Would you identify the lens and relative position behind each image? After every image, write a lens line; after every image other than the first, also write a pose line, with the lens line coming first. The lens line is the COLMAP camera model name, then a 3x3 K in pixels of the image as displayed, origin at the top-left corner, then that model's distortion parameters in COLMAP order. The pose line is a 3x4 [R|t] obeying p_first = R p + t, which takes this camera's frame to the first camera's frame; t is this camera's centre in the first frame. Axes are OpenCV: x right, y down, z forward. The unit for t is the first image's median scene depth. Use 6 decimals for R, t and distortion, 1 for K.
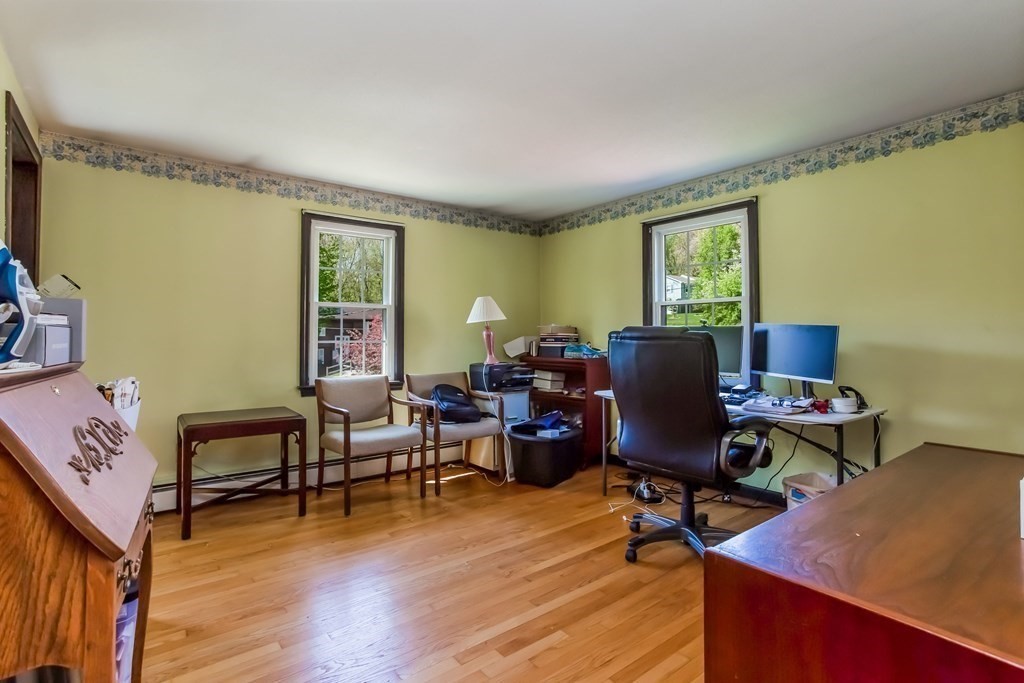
lens RADIAL K [[494.5, 0, 508.7], [0, 494.5, 328.6], [0, 0, 1]] dist [-0.005592, 0.000716]
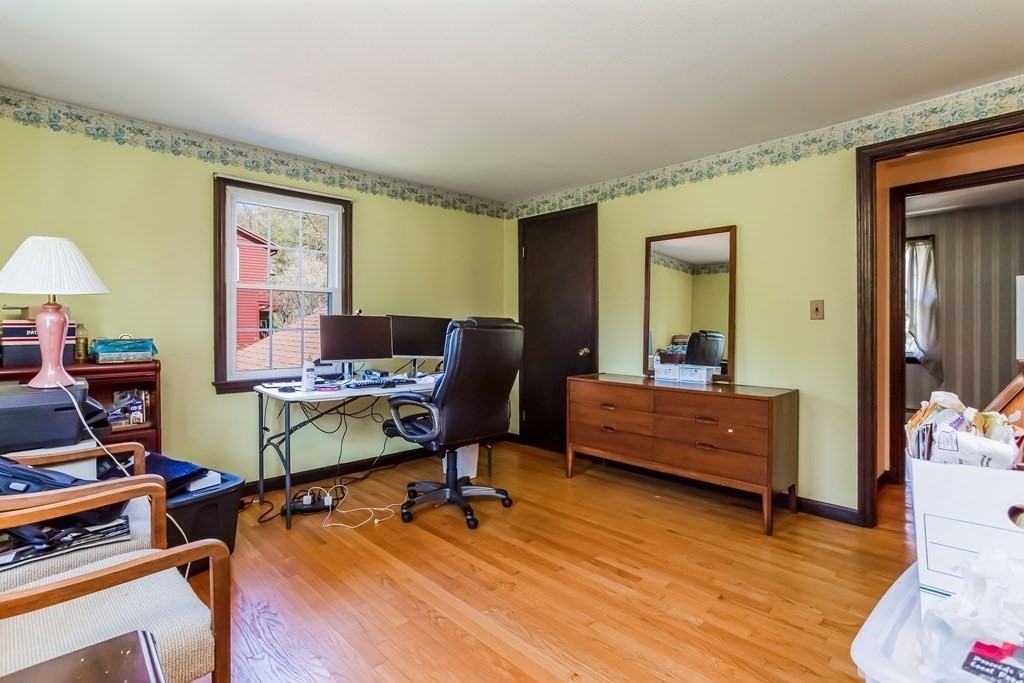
lens RADIAL K [[494.5, 0, 508.7], [0, 494.5, 328.6], [0, 0, 1]] dist [-0.005592, 0.000716]
pose [[-0.090430, 0.002566, 0.995900, -0.753962], [-0.007485, 0.999967, -0.003256, 0.026717], [-0.995875, -0.007749, -0.090408, 0.901650]]
